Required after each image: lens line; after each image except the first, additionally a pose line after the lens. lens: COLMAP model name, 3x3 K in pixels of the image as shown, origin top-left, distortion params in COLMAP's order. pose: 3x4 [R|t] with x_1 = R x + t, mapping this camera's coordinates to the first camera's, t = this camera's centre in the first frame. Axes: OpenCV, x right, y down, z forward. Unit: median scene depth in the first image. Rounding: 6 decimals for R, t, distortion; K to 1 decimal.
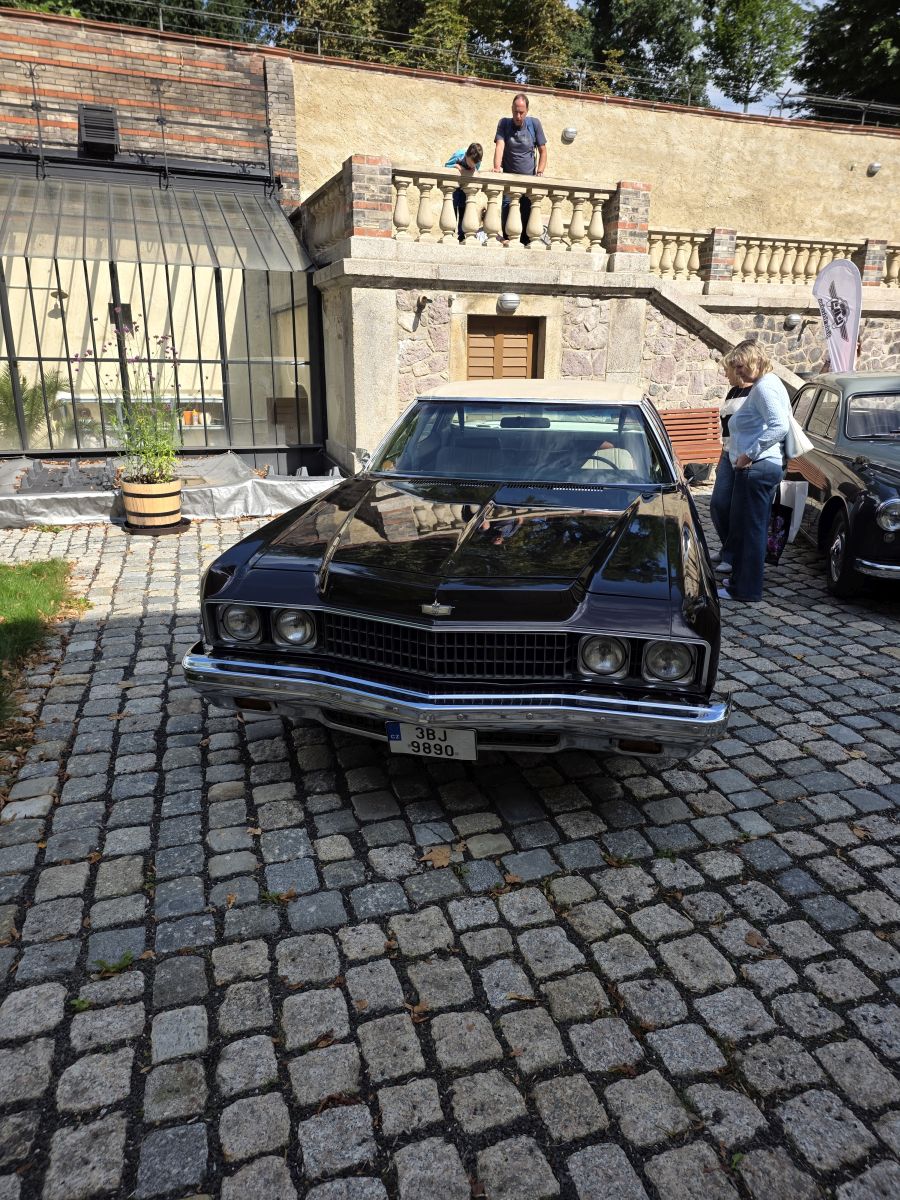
lens RADIAL K [[808.3, 0, 447.4], [0, 808.3, 600.5], [0, 0, 1]] dist [0.047532, -0.027642]
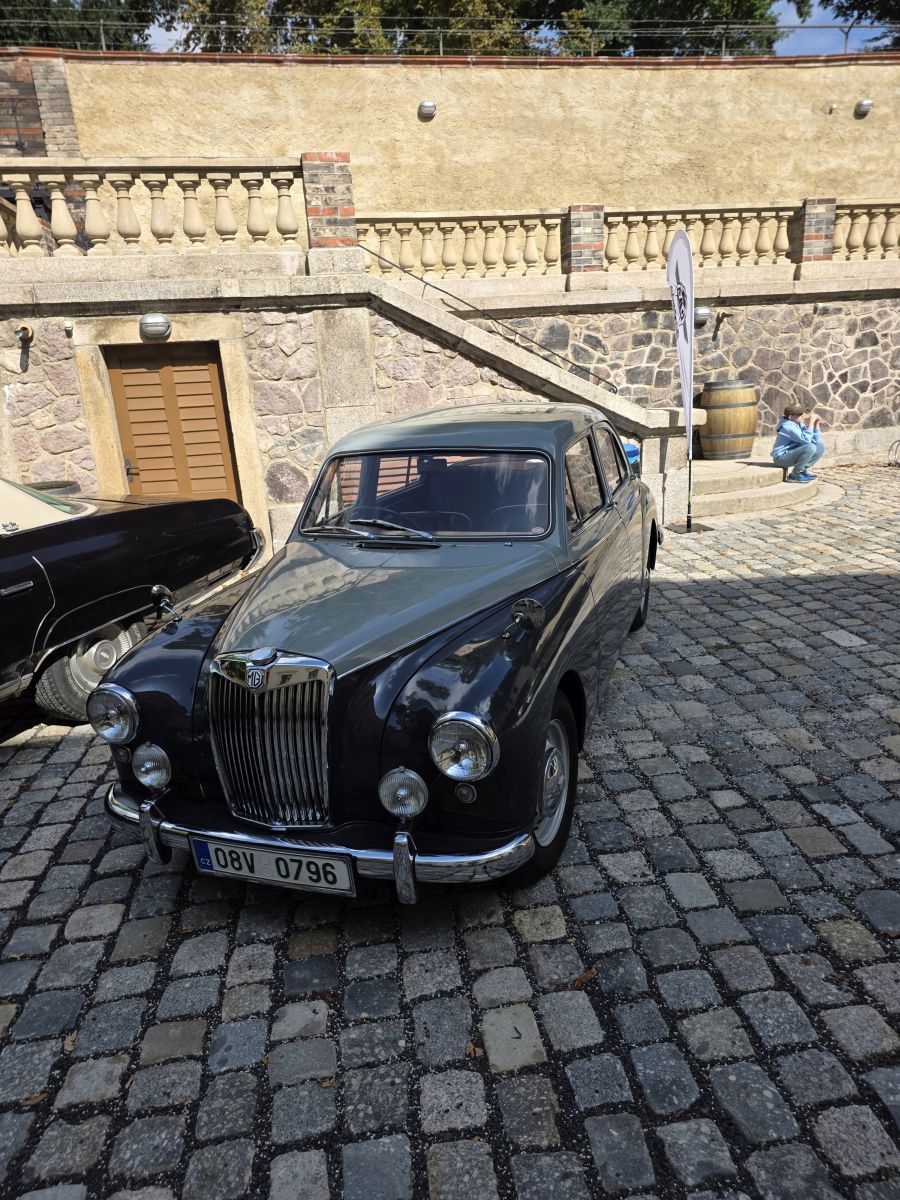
lens RADIAL K [[808.3, 0, 455.3], [0, 808.3, 605.8], [0, 0, 1]] dist [0.047532, -0.027642]
pose [[0.982855, -0.013807, -0.183863, 0.370507], [0.011993, 0.999868, -0.010974, -0.071455], [0.183990, 0.008581, 0.982891, 0.232227]]
